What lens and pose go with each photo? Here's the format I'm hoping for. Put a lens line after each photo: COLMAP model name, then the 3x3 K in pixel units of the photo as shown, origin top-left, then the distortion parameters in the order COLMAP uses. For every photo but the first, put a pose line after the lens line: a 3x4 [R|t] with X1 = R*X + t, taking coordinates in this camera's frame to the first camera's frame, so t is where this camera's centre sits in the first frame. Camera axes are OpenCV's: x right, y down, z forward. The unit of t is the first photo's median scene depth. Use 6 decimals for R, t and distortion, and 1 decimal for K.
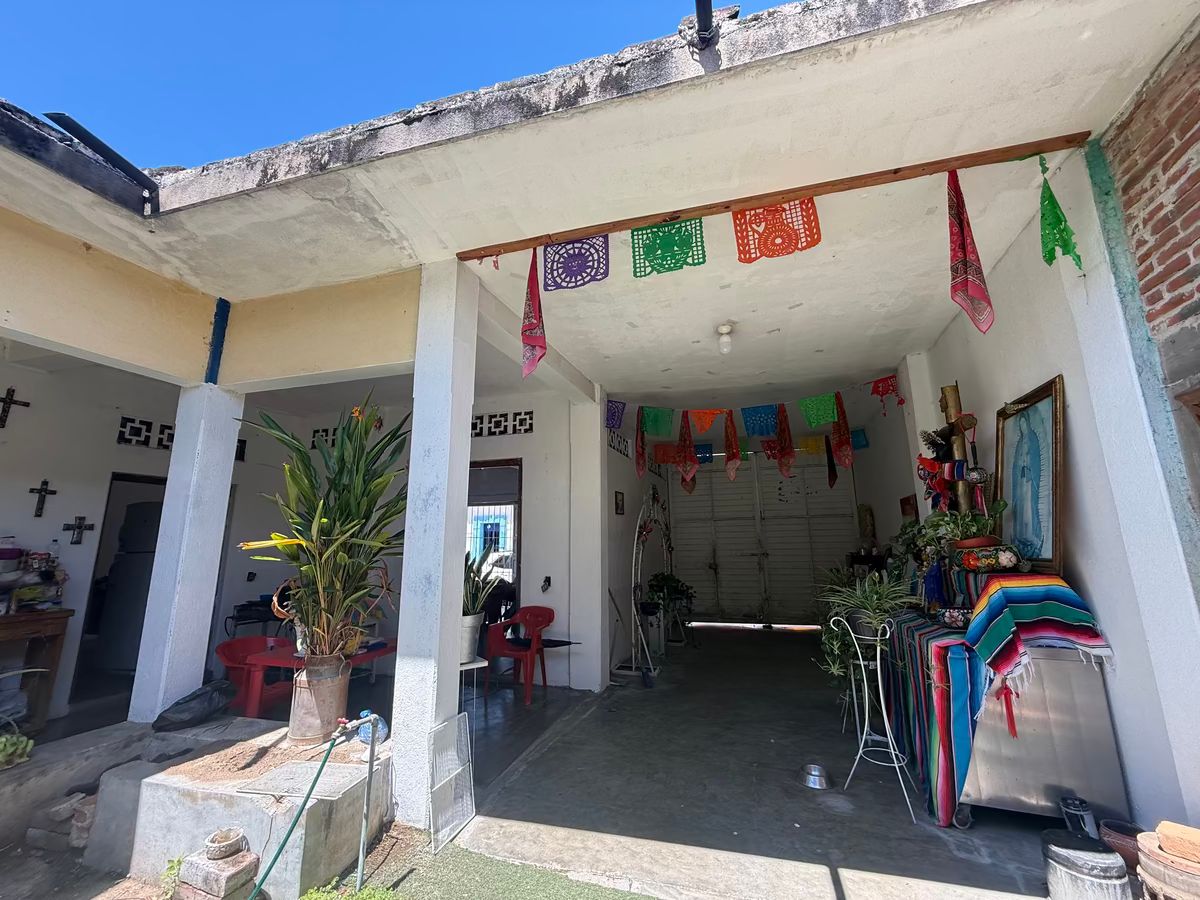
lens RADIAL K [[482.0, 0, 603.8], [0, 482.0, 452.9], [0, 0, 1]] dist [0.004417, -0.000223]
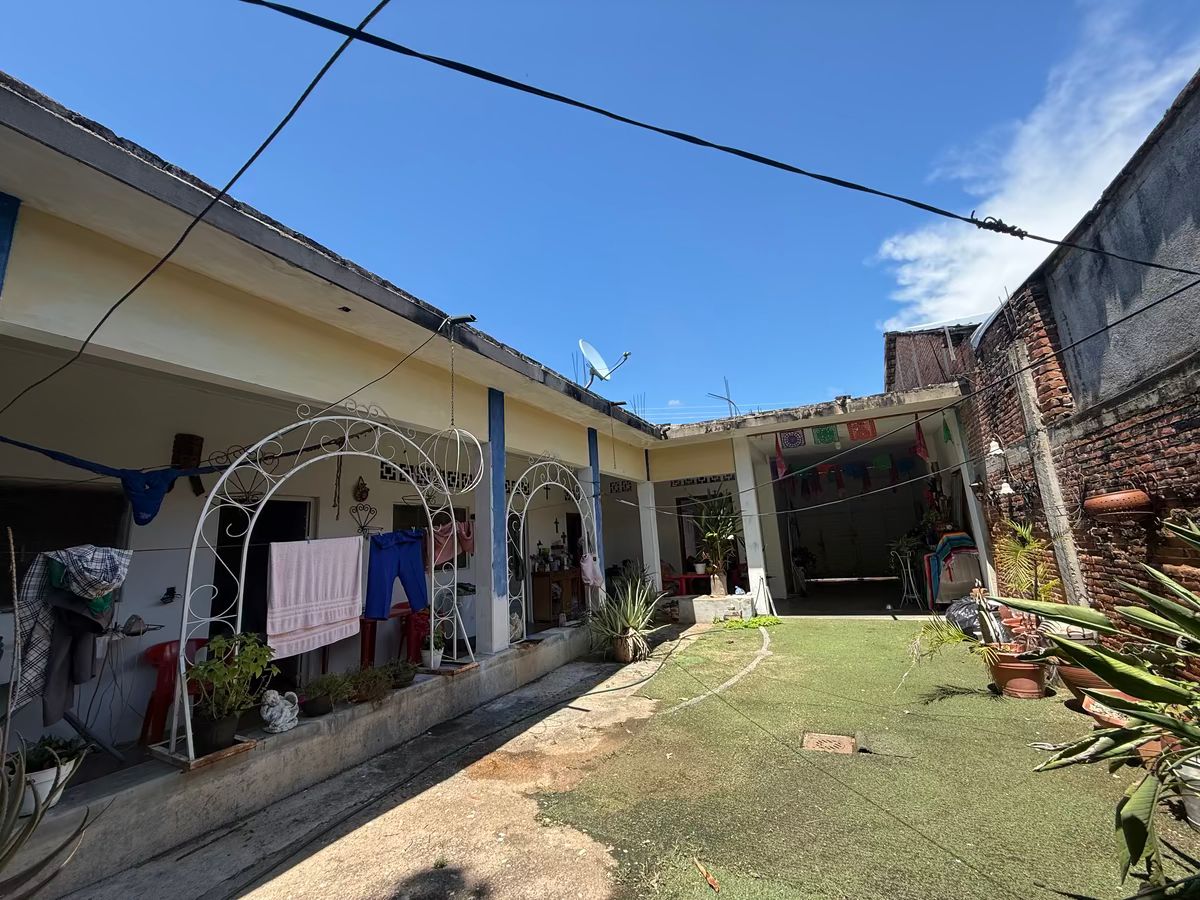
lens RADIAL K [[482.0, 0, 604.7], [0, 482.0, 446.5], [0, 0, 1]] dist [0.004417, -0.000223]
pose [[0.990111, -0.077263, -0.117089, -0.948360], [0.076696, 0.997011, -0.009350, -0.438273], [0.117461, 0.000278, 0.993077, -2.338939]]
